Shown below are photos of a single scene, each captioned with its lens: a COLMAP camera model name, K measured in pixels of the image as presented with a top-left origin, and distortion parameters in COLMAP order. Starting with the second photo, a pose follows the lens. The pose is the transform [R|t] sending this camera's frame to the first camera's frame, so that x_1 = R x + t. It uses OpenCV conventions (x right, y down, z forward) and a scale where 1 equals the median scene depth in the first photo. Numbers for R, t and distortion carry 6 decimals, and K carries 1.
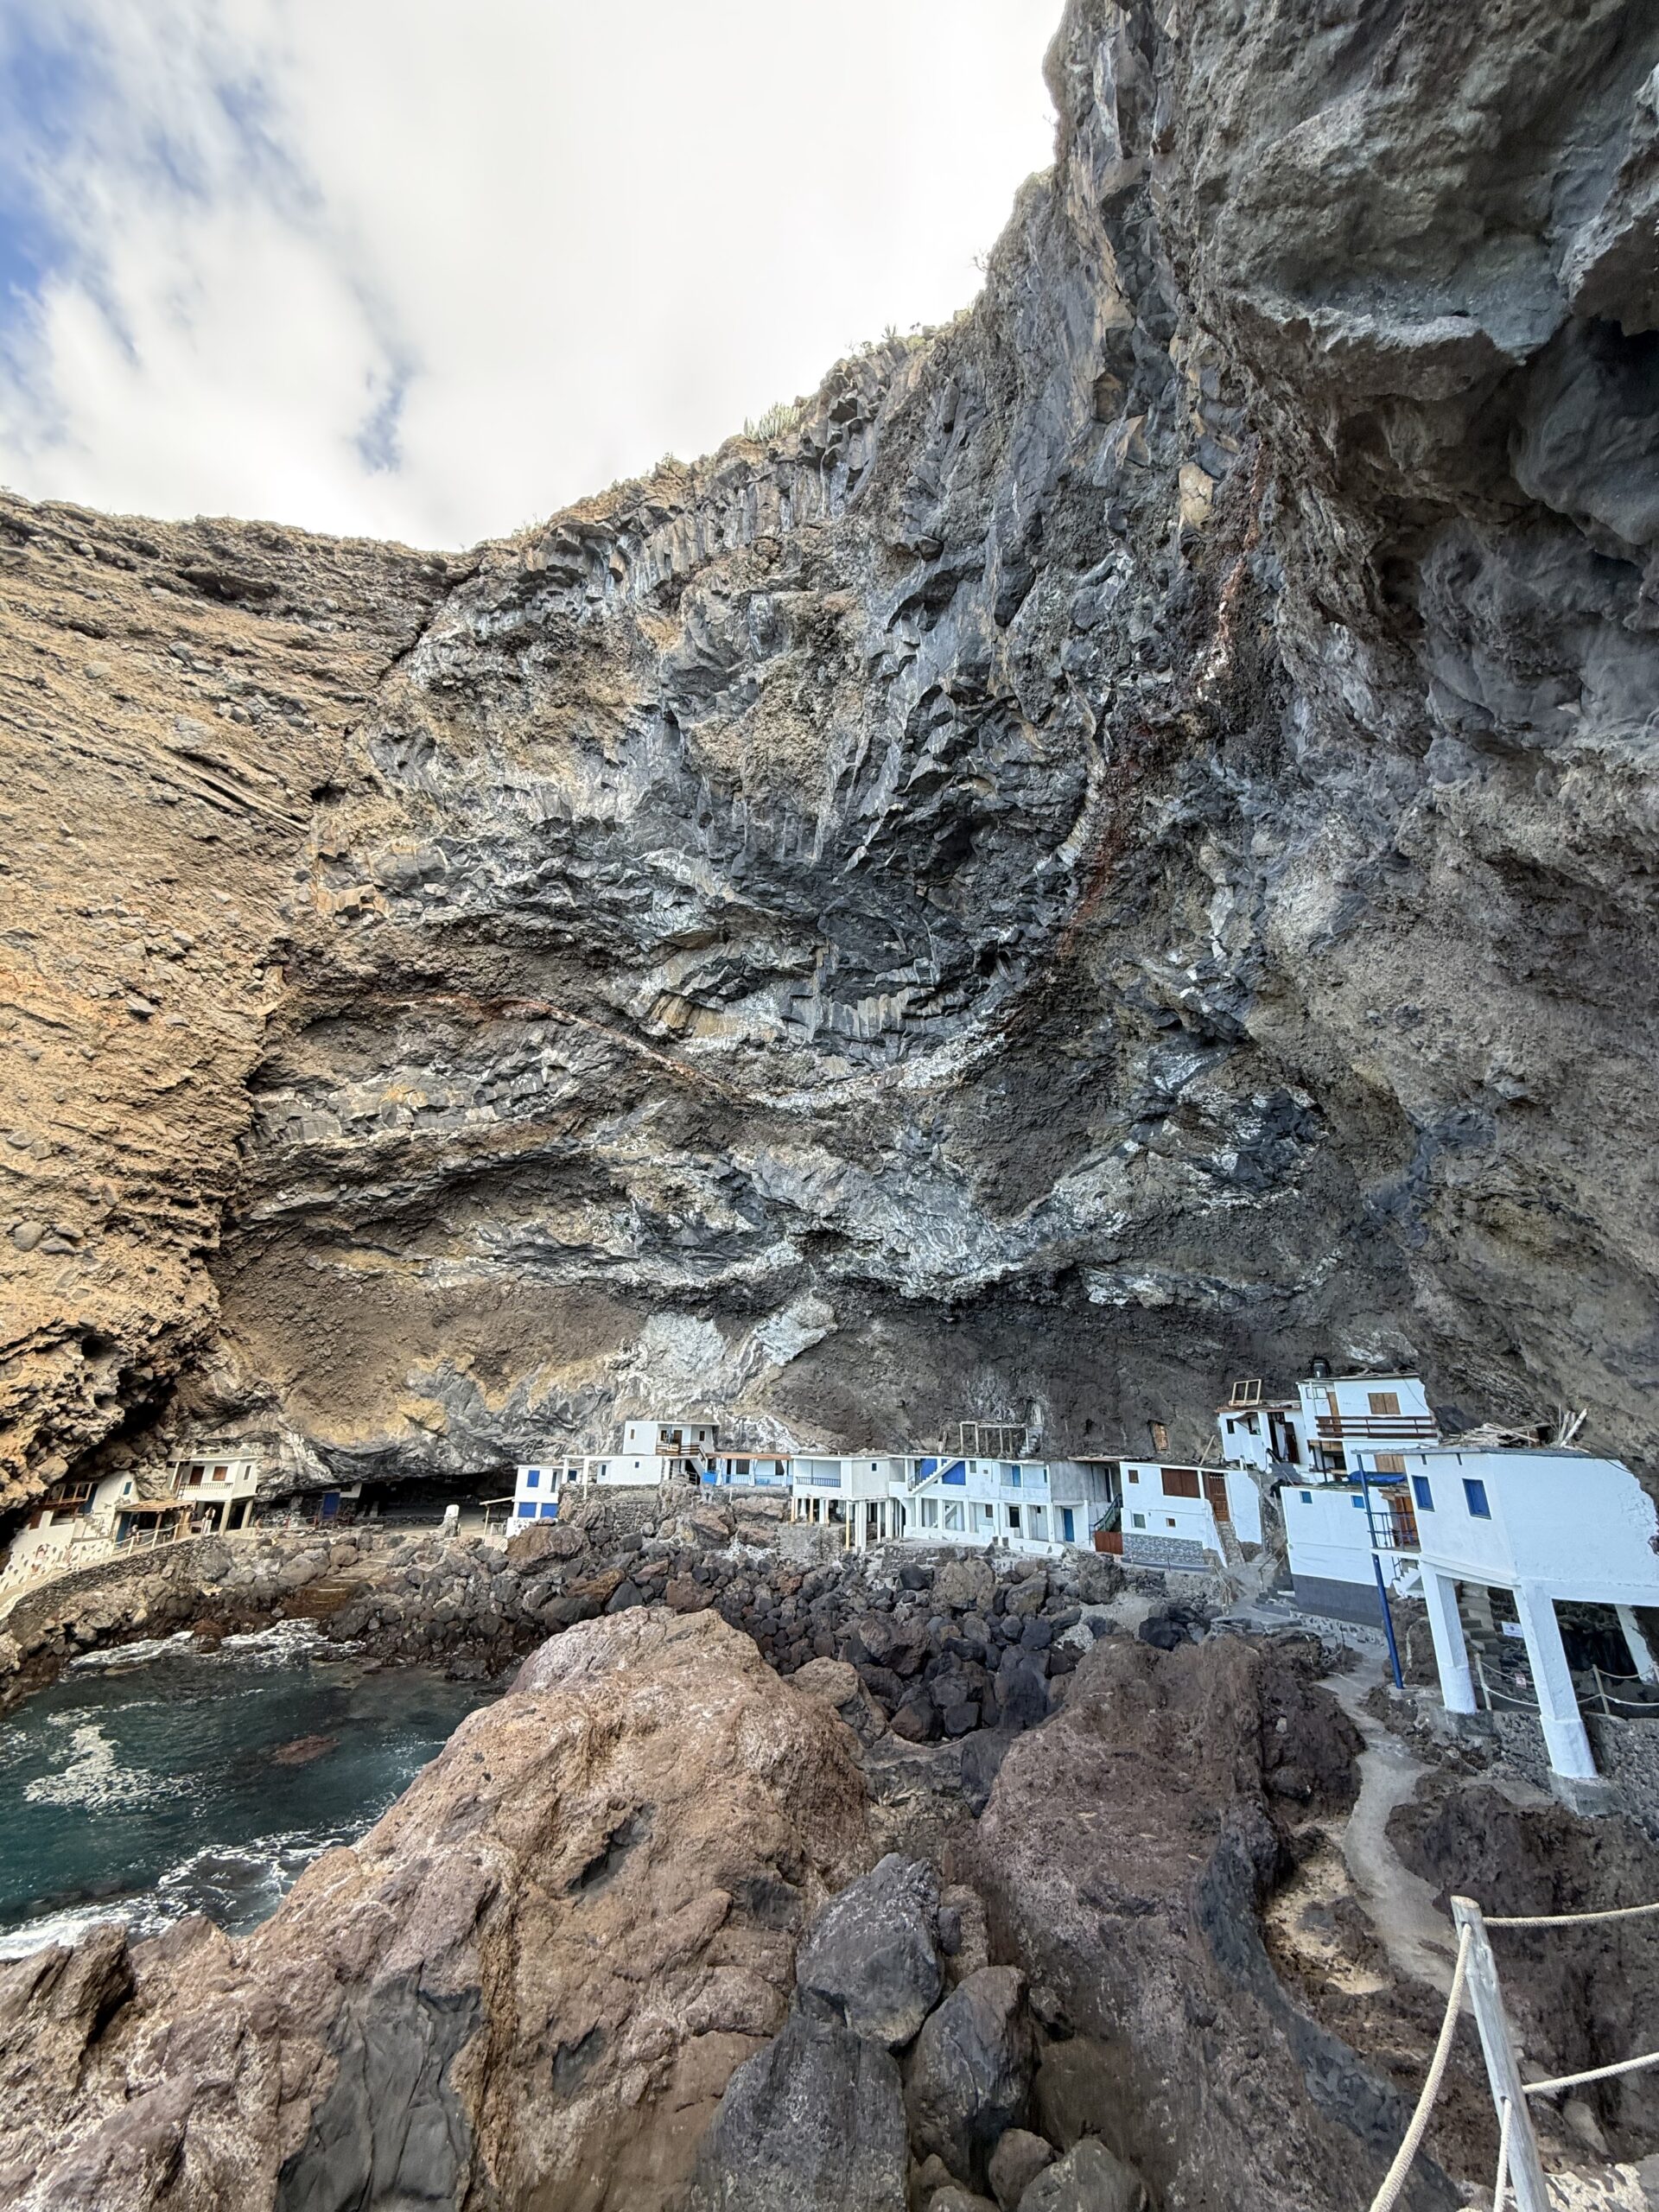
lens RADIAL K [[878.5, 0, 830.2], [0, 878.5, 1099.8], [0, 0, 1]] dist [-0.000422, -0.000029]
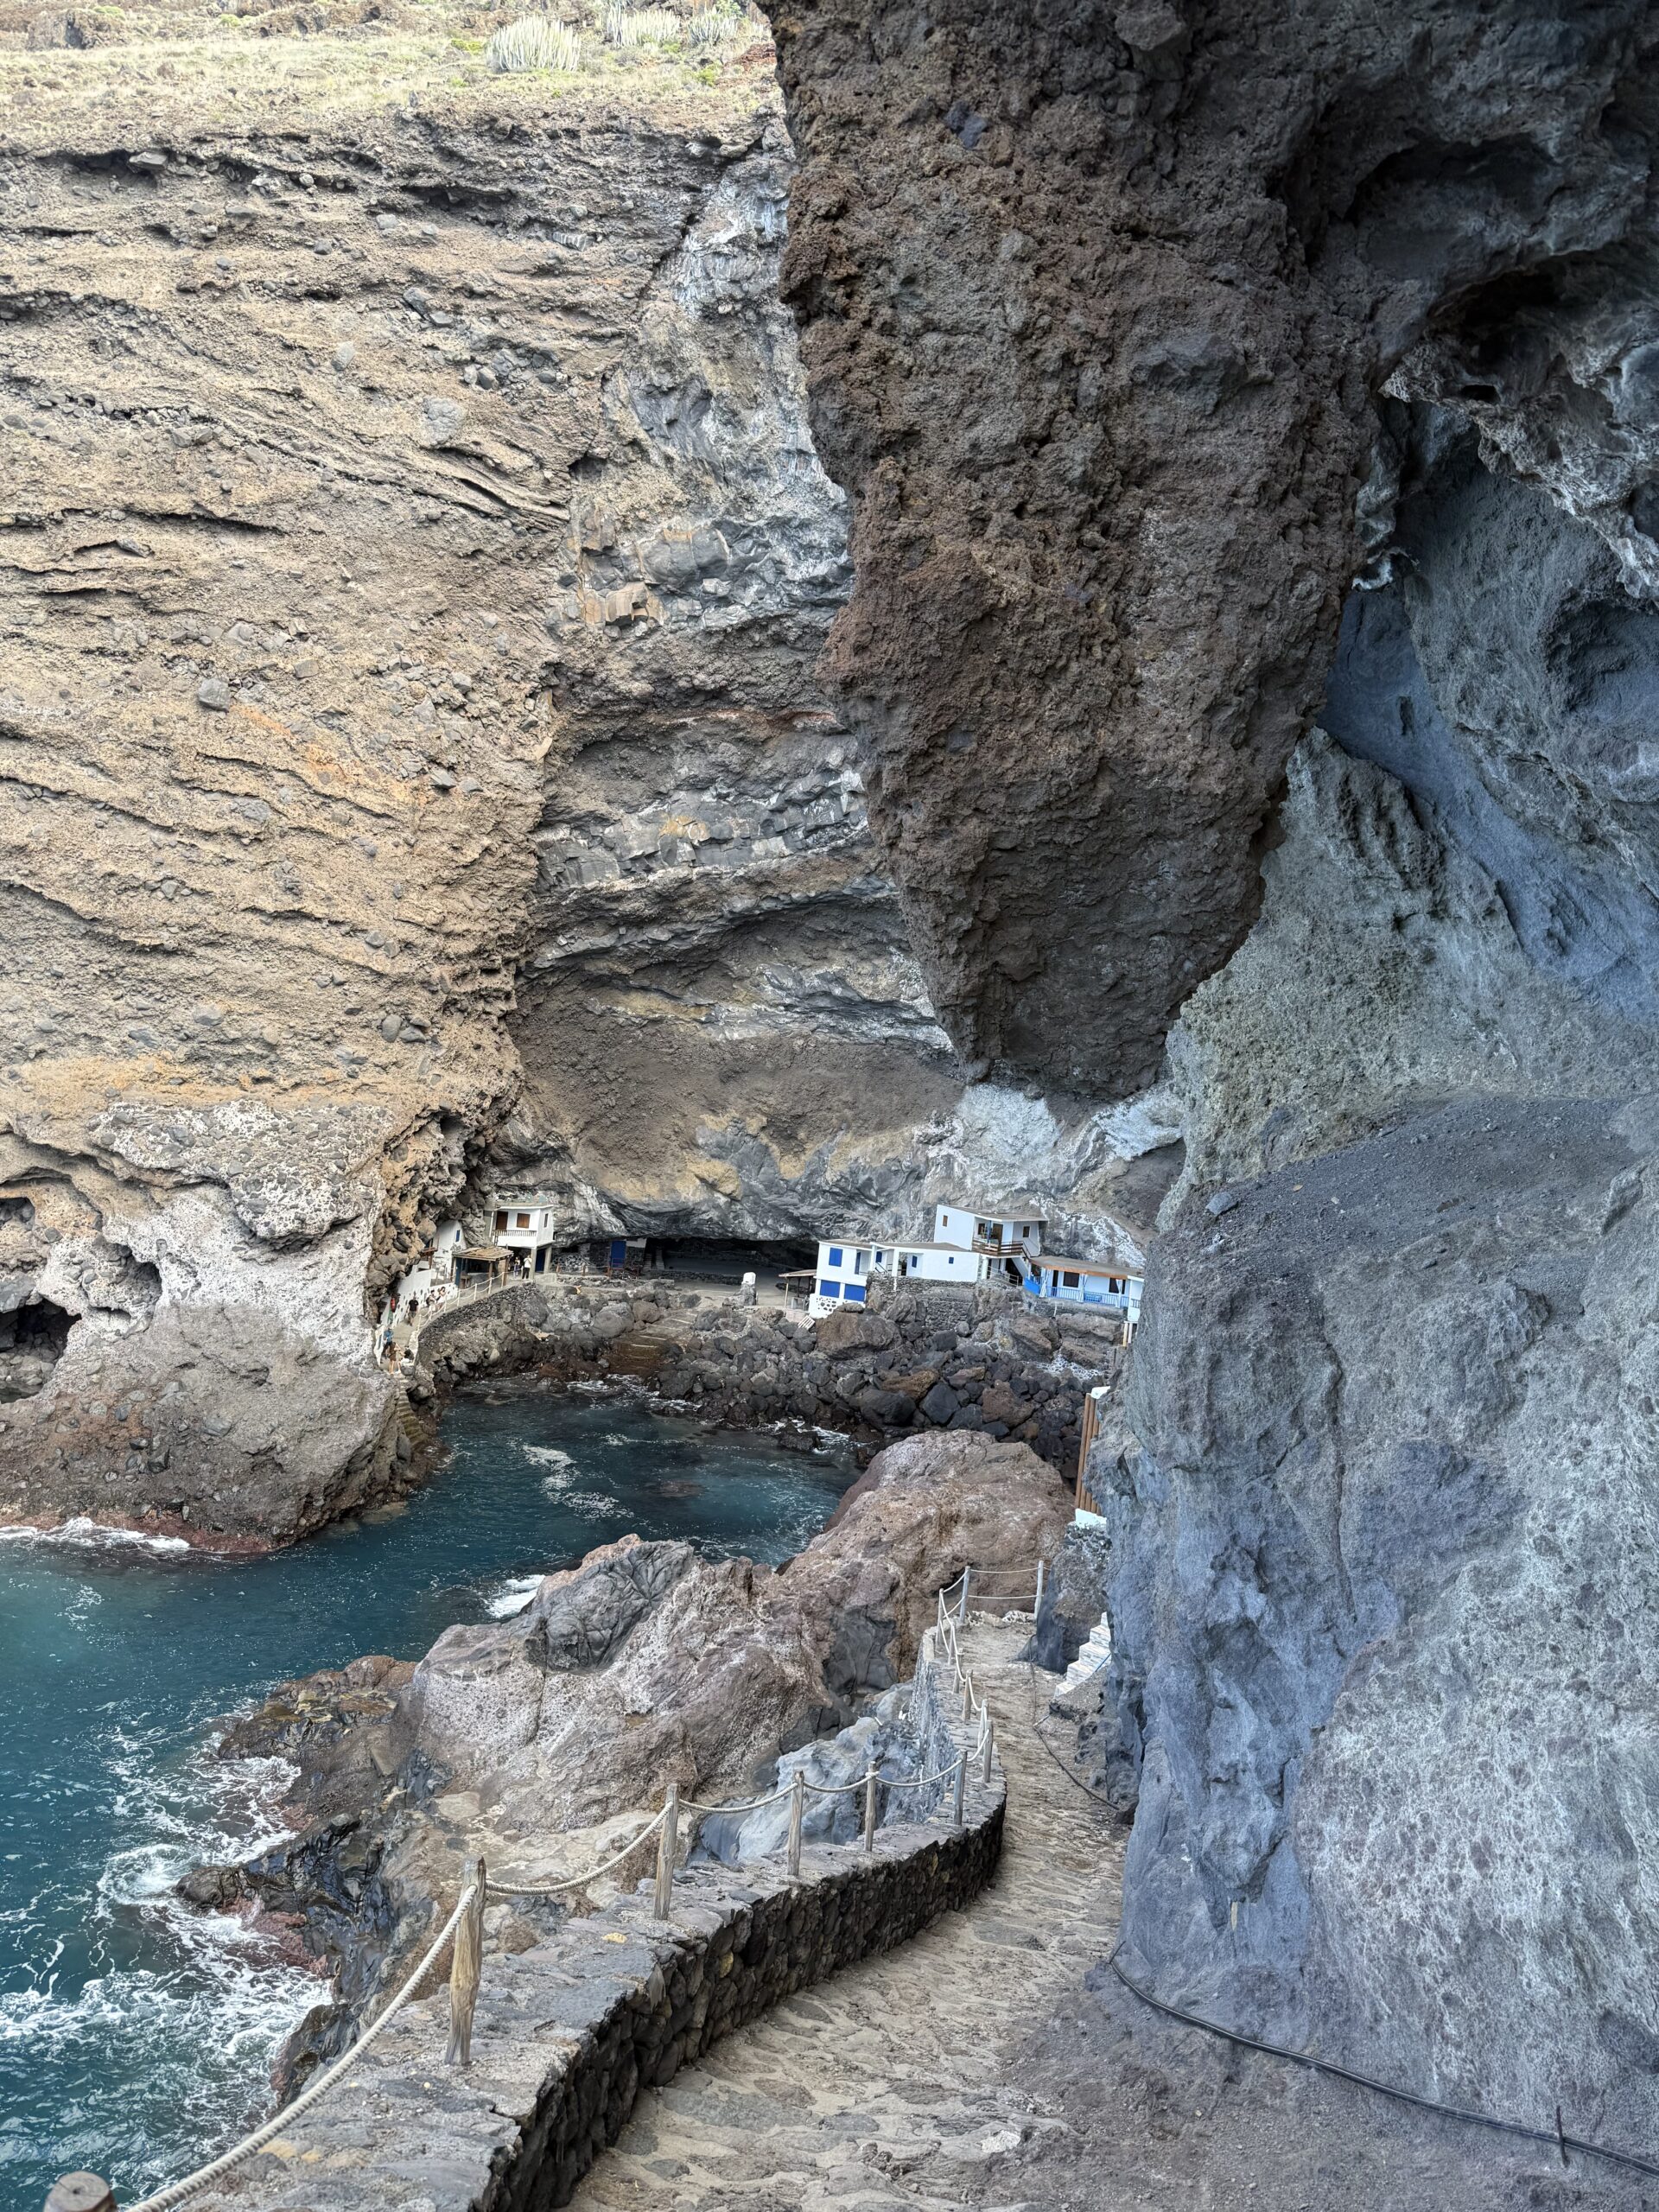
lens RADIAL K [[1510.5, 0, 838.8], [0, 1510.5, 1088.0], [0, 0, 1]] dist [0.095993, -0.073848]
pose [[0.961486, 0.081527, -0.262485, 0.061492], [0.010121, 0.943847, 0.330228, -0.274833], [0.274668, -0.320166, 0.906670, -0.387191]]
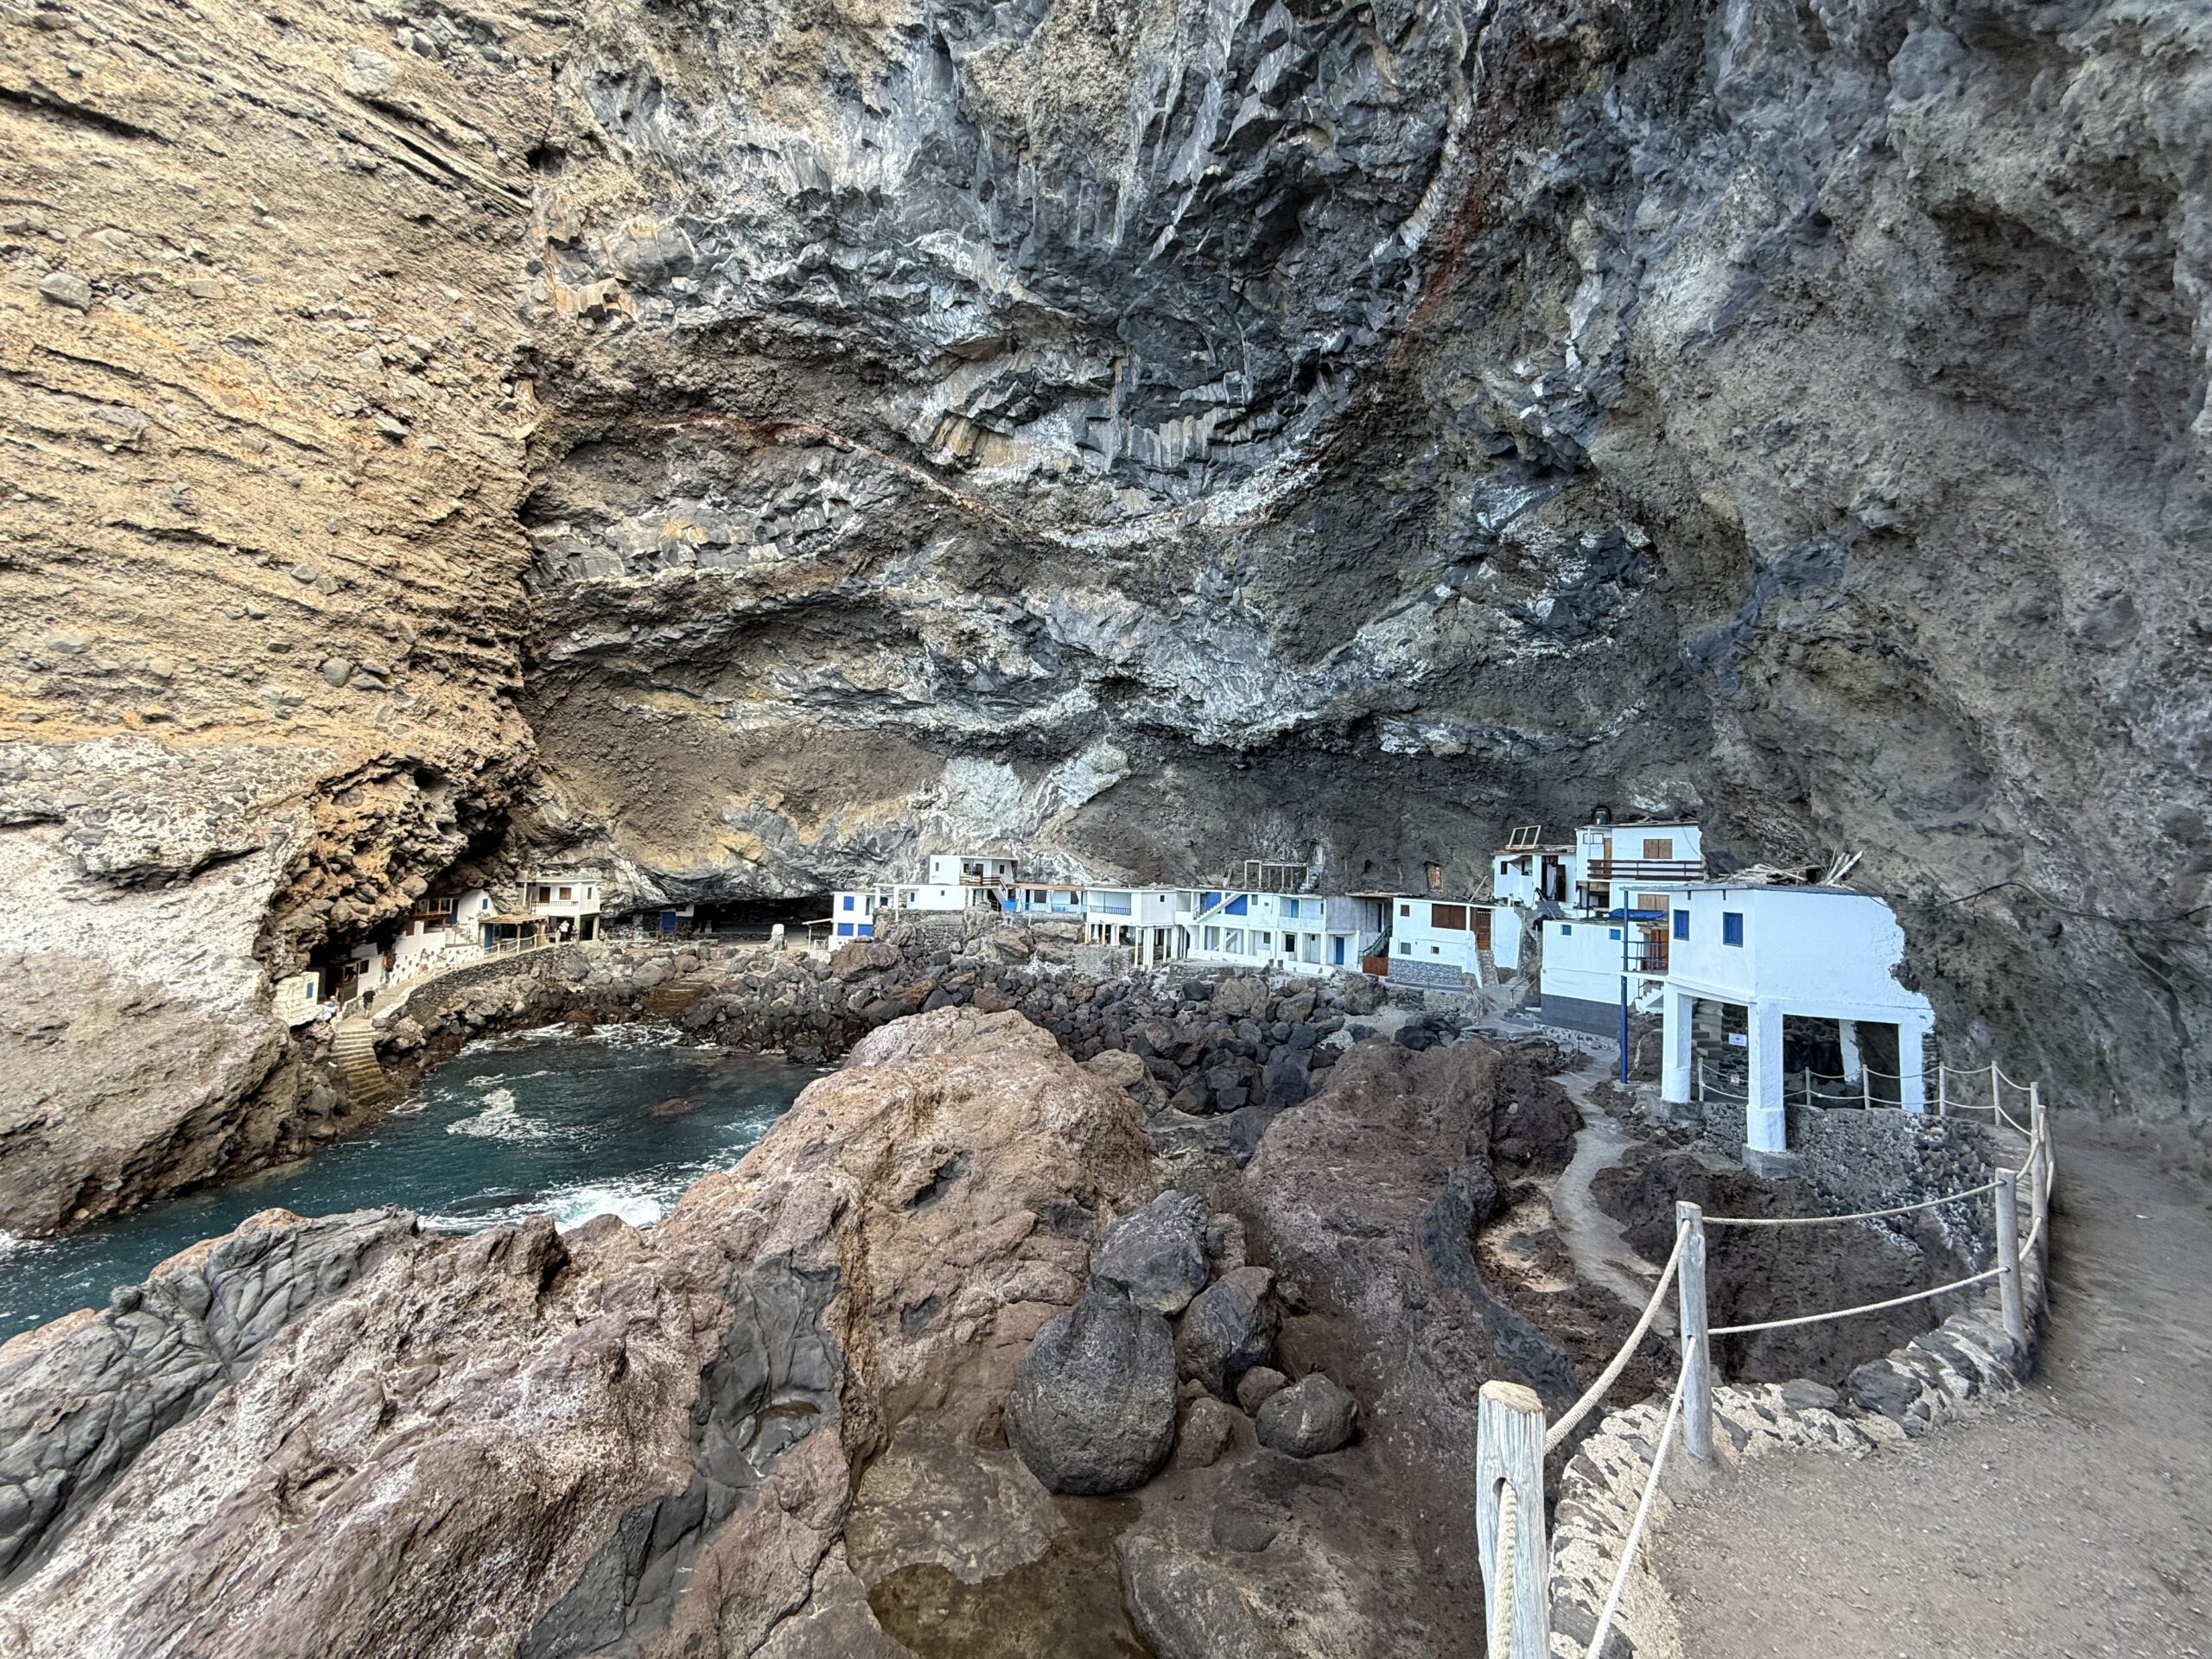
lens RADIAL K [[878.5, 0, 1098.5], [0, 878.5, 828.7], [0, 0, 1]] dist [-0.000422, -0.000029]
pose [[0.999517, 0.015962, -0.026665, -0.001169], [-0.006946, 0.951056, 0.308939, 0.005300], [0.030291, -0.308605, 0.950708, 0.002146]]
